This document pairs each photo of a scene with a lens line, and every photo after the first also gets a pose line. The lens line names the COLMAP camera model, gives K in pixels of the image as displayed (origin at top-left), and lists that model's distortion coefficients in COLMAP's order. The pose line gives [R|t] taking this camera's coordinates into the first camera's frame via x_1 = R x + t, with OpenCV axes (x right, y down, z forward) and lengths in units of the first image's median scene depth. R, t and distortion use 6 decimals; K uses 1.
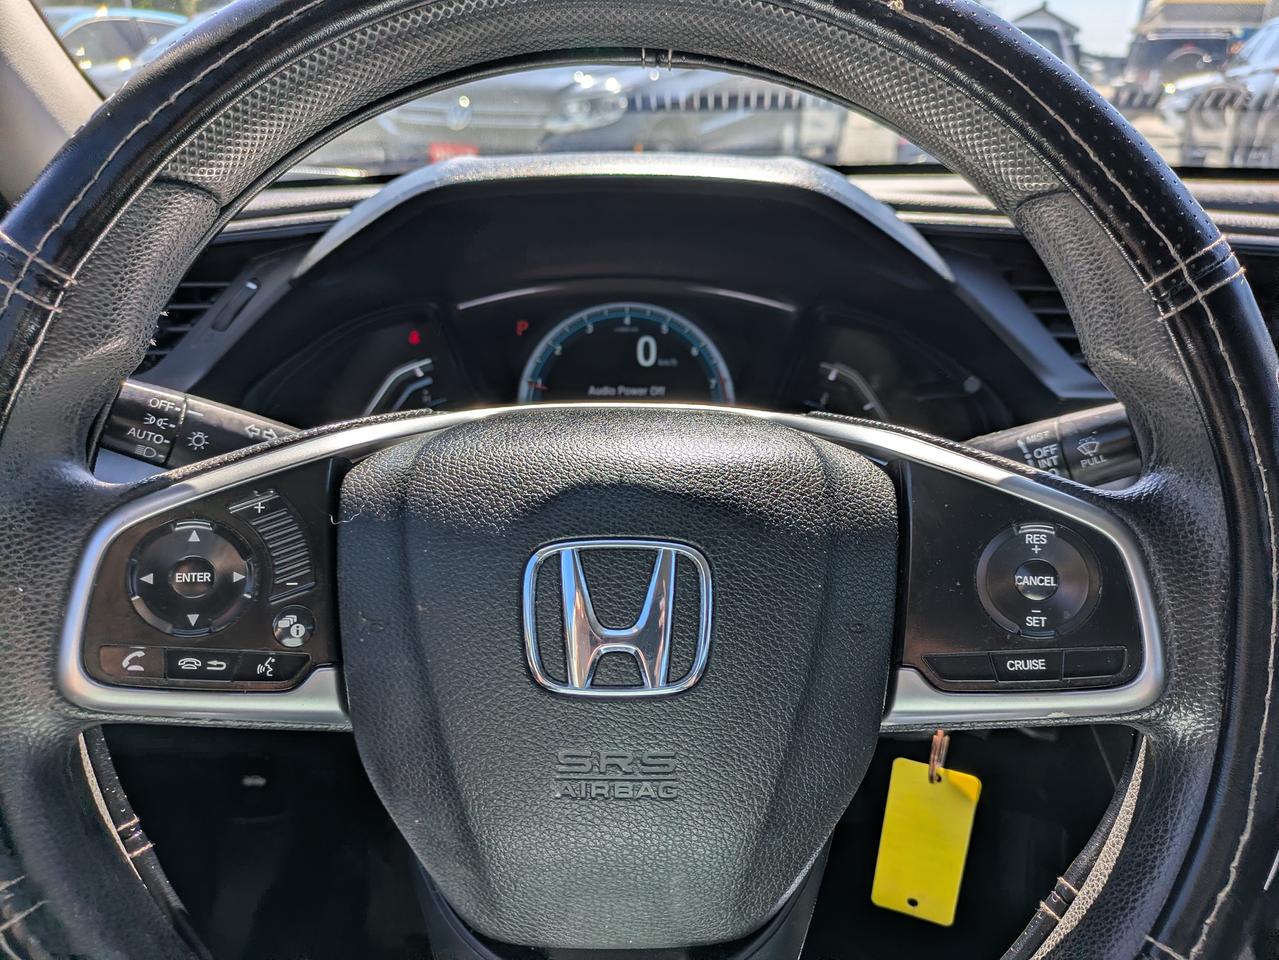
lens RADIAL K [[942.1, 0, 649.8], [0, 942.1, 501.5], [0, 0, 1]] dist [0.029293, -0.017116]
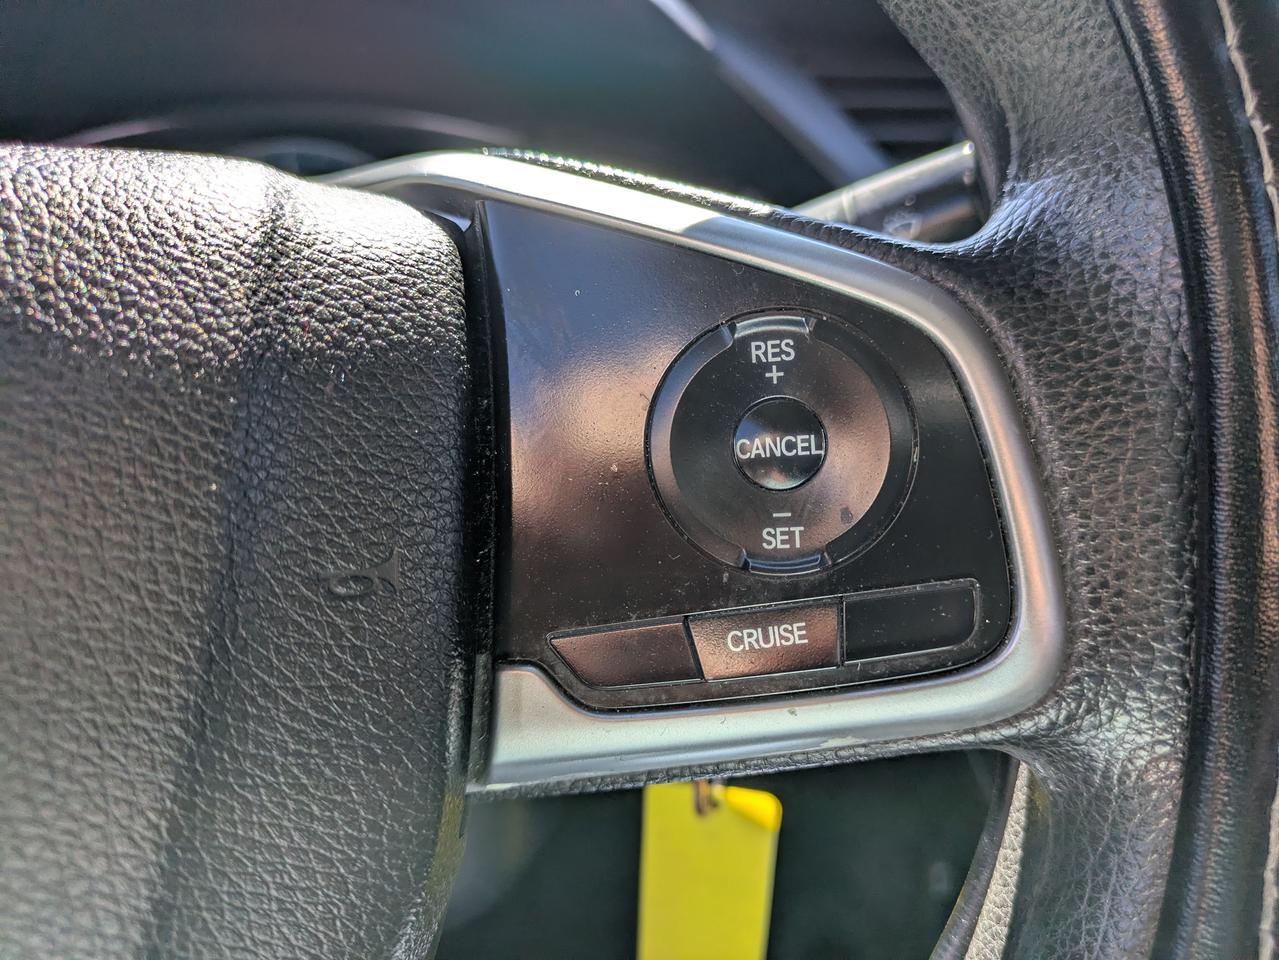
lens RADIAL K [[942.1, 0, 647.8], [0, 942.1, 488.0], [0, 0, 1]] dist [0.029293, -0.017116]
pose [[0.988870, -0.069377, 0.131620, 0.296053], [0.065501, 0.997288, 0.033562, 0.086490], [-0.133591, -0.024568, 0.990732, 0.586634]]
